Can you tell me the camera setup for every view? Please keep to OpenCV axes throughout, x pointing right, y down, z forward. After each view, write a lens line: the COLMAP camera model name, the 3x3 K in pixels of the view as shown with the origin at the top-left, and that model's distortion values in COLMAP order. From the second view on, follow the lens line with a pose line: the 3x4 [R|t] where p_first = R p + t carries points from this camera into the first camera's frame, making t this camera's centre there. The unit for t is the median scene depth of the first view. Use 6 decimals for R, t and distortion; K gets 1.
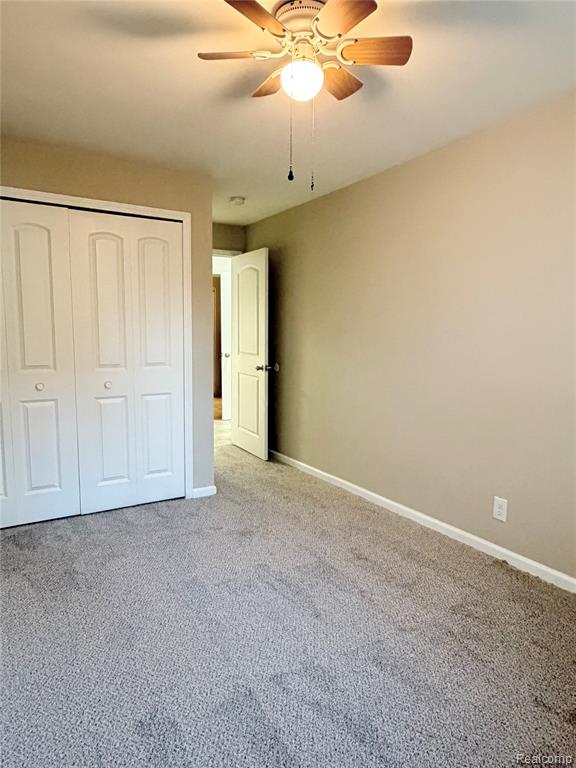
lens RADIAL K [[473.4, 0, 293.2], [0, 473.4, 379.4], [0, 0, 1]] dist [-0.000584, -0.000841]
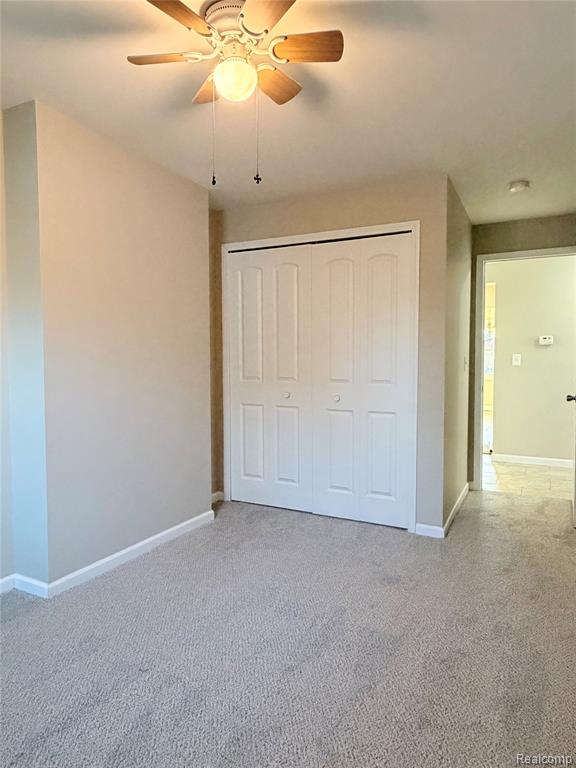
lens RADIAL K [[500.6, 0, 288.0], [0, 500.6, 384.0], [0, 0, 1]] dist [0.042760, -0.001336]
pose [[0.526811, 0.042765, -0.848906, 0.546144], [-0.082916, 0.996556, -0.001253, -0.013346], [0.845928, 0.071048, 0.528543, 0.316811]]
